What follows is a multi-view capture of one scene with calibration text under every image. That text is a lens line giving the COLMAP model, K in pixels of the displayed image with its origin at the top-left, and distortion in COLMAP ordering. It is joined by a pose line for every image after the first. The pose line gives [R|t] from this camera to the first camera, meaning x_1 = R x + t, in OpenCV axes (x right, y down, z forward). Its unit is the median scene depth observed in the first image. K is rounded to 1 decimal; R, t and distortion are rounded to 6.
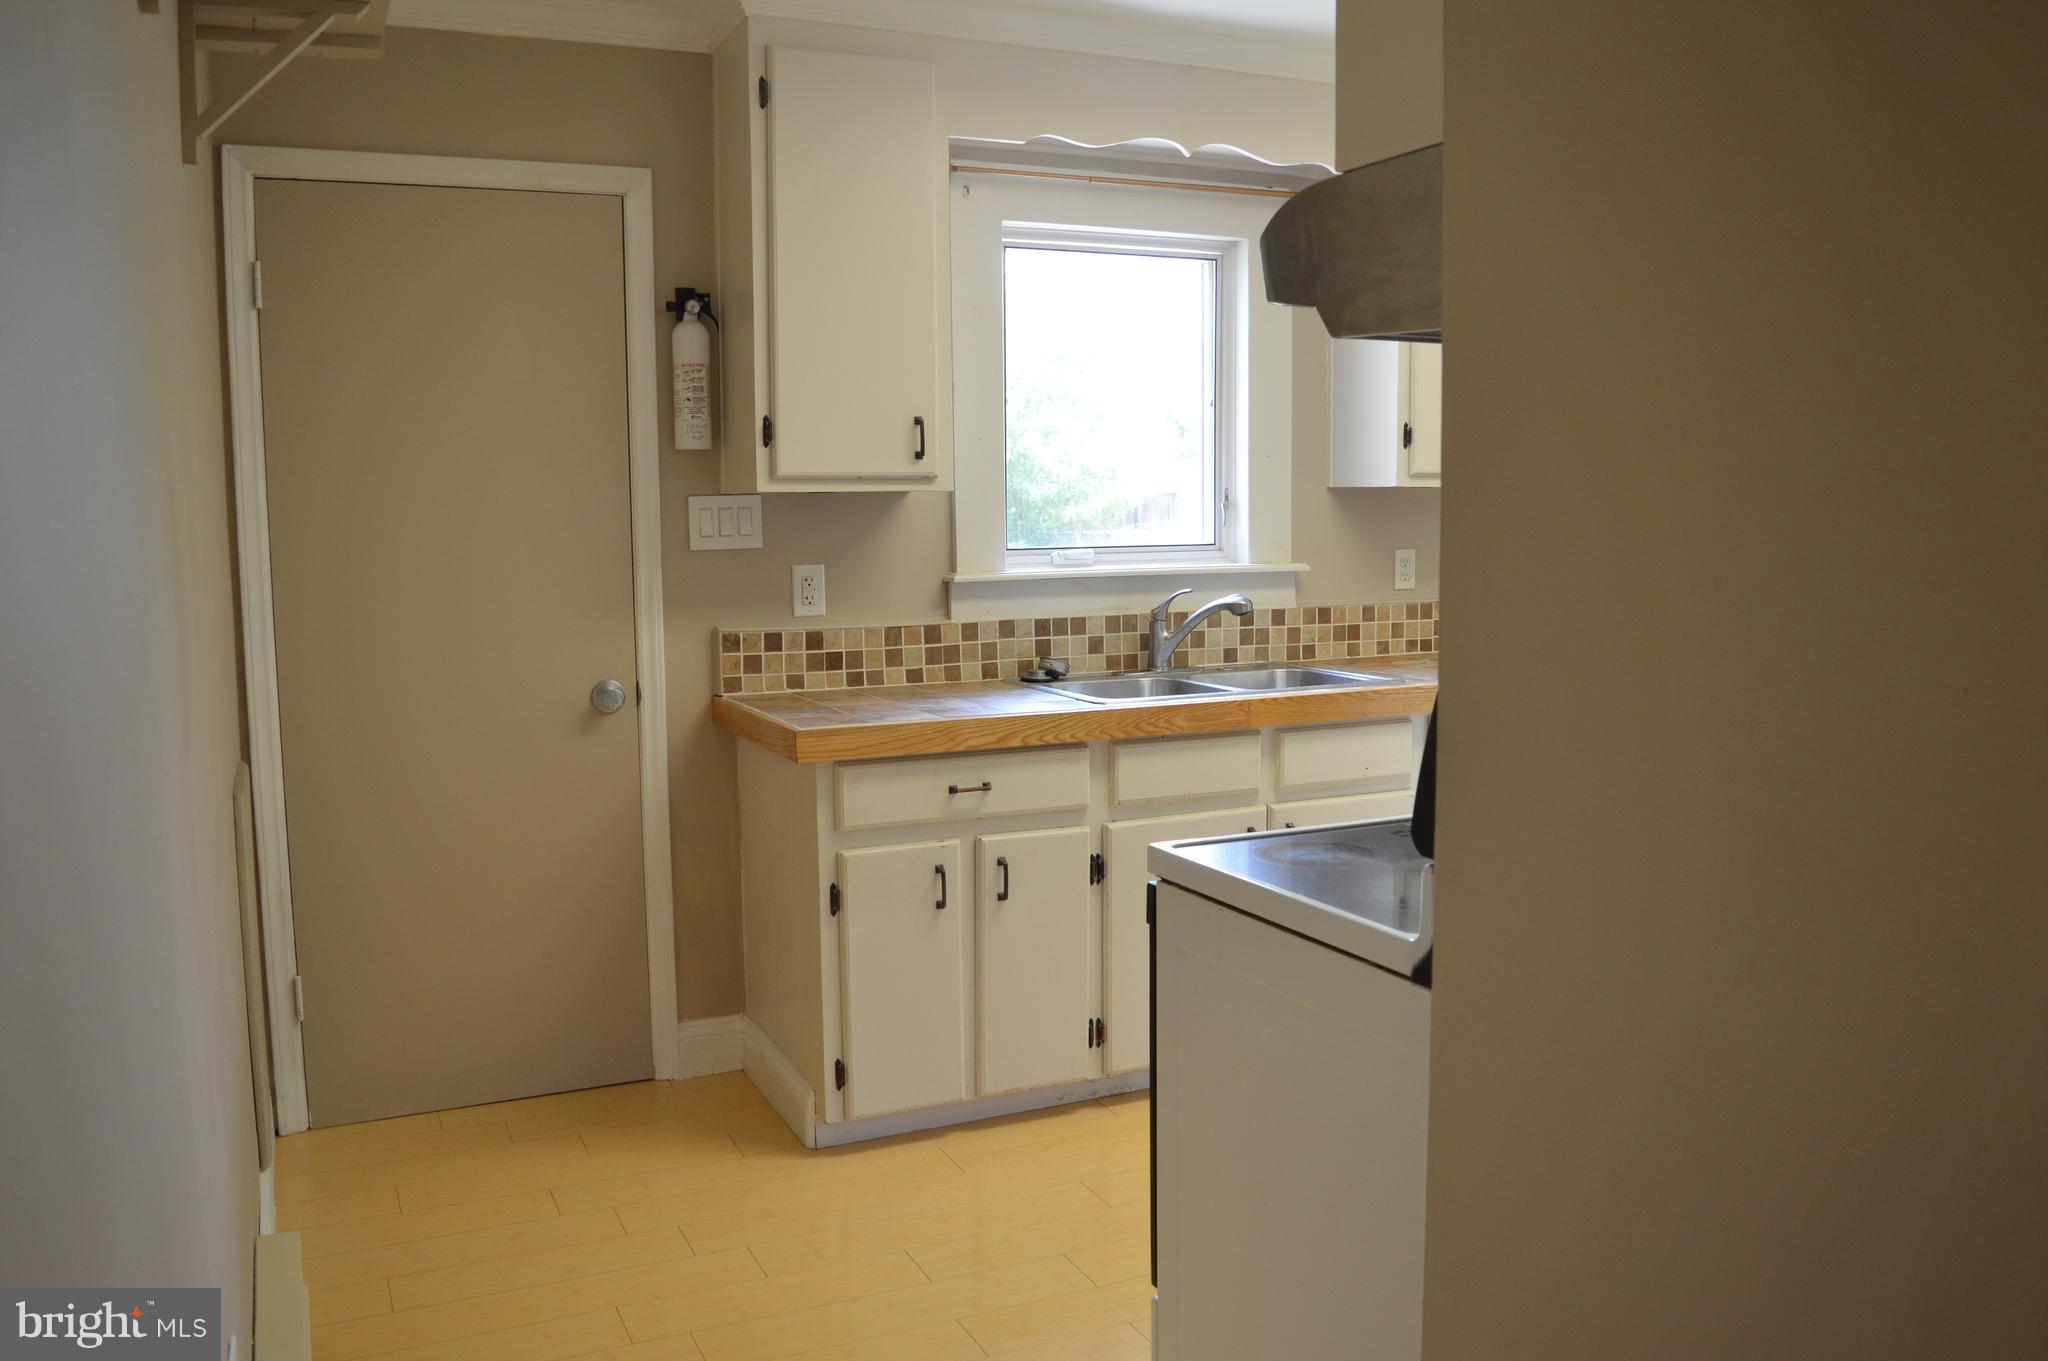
lens RADIAL K [[1639.4, 0, 1024.0], [0, 1639.4, 680.5], [0, 0, 1]] dist [-0.084530, 0.008179]
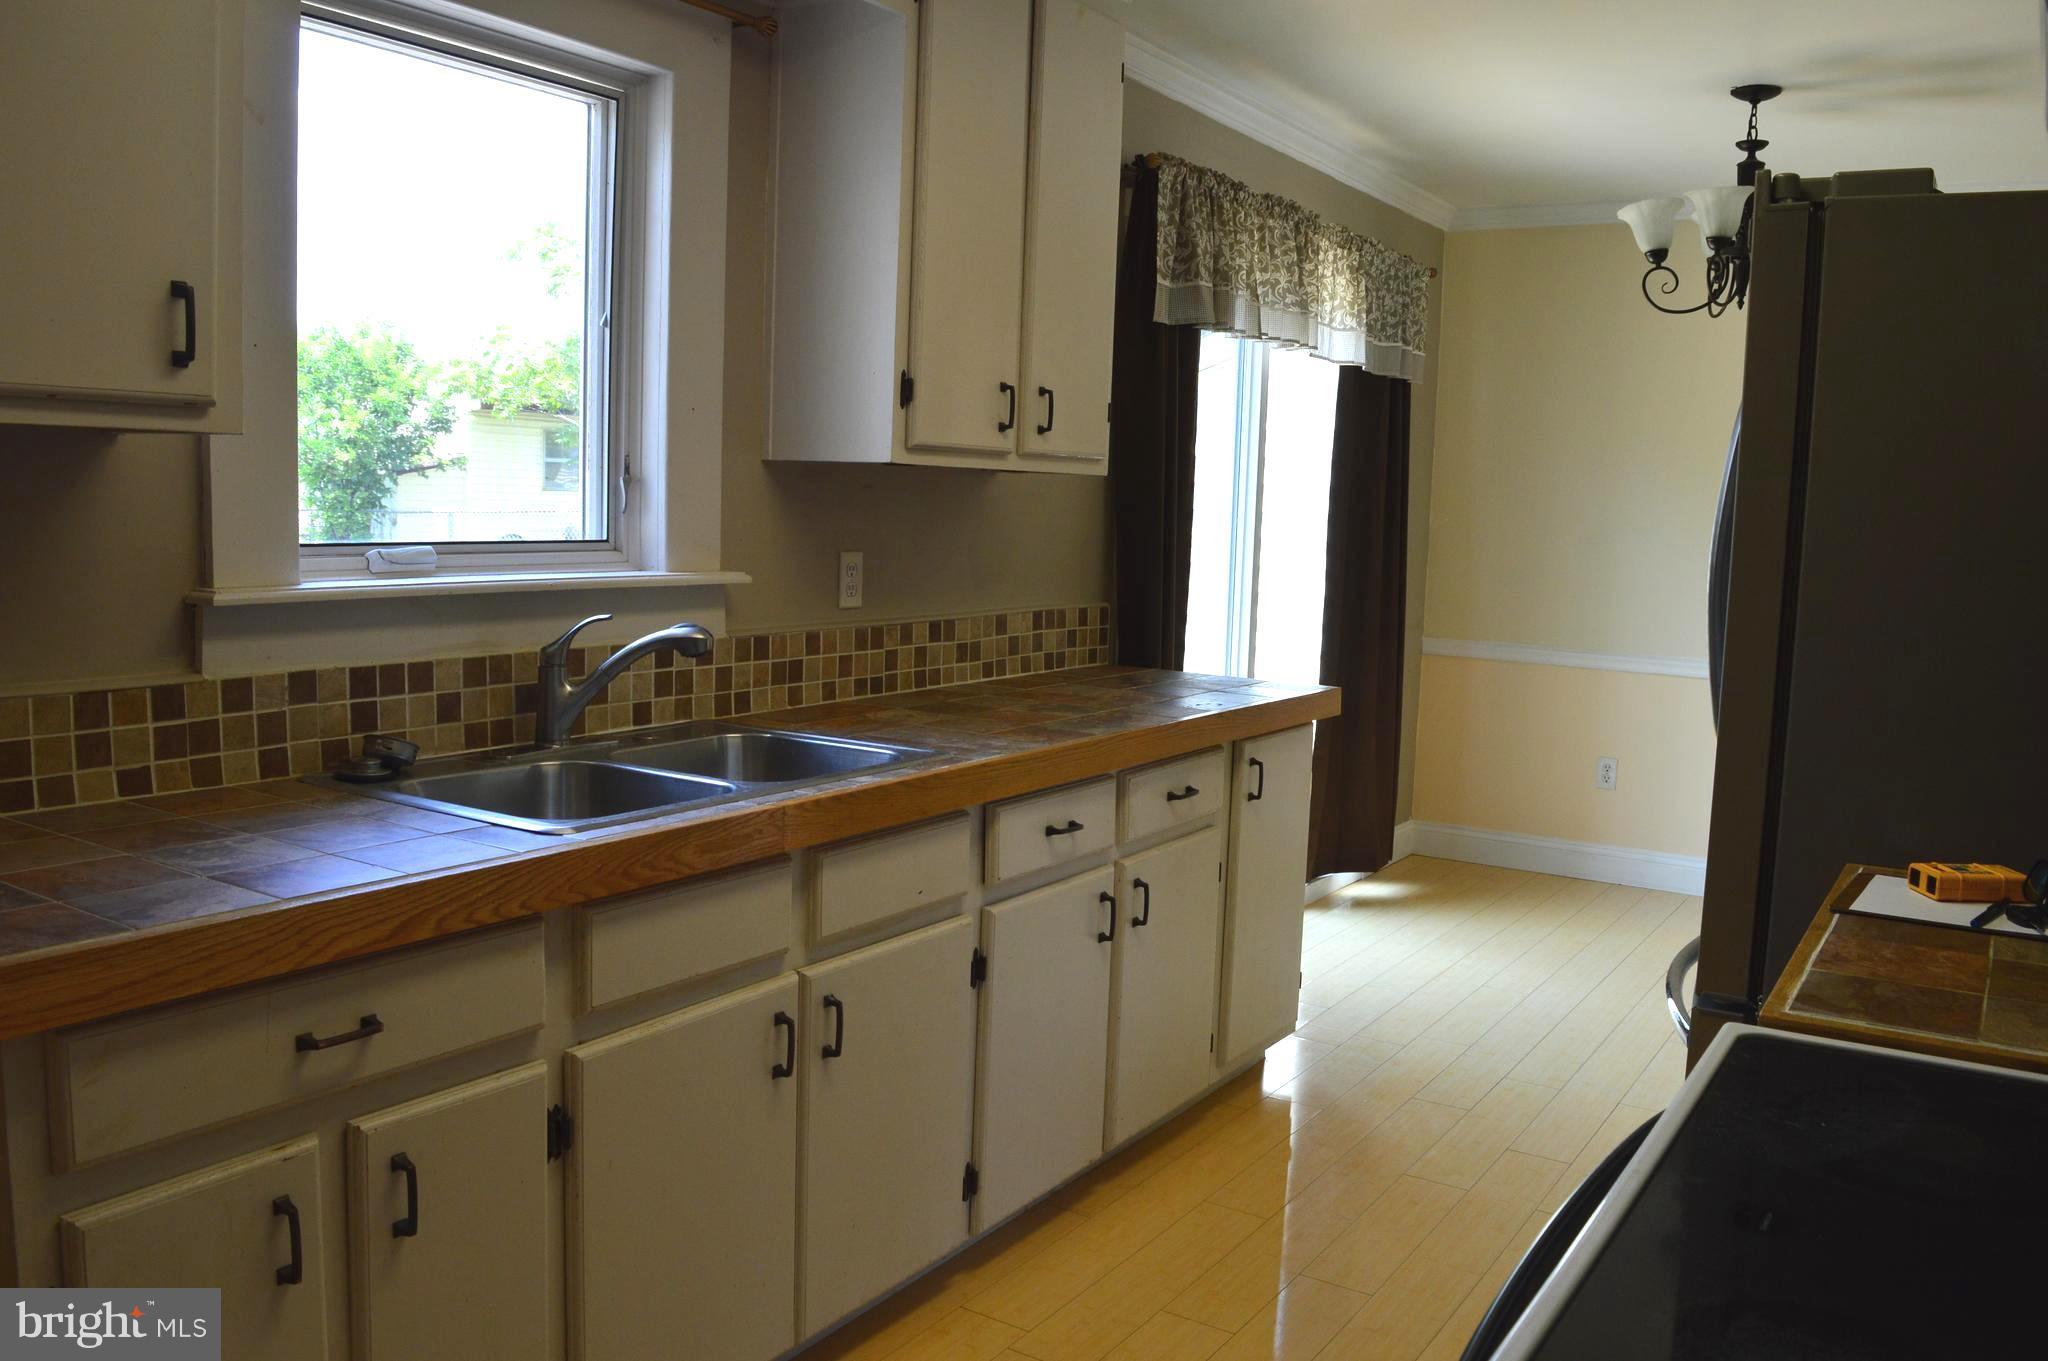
lens RADIAL K [[1639.4, 0, 1024.0], [0, 1639.4, 680.5], [0, 0, 1]] dist [-0.084530, 0.008179]
pose [[0.847896, -0.022329, 0.529692, -0.093333], [0.018259, 0.999750, 0.012917, -0.036186], [-0.529848, -0.001281, 0.848092, 0.396576]]
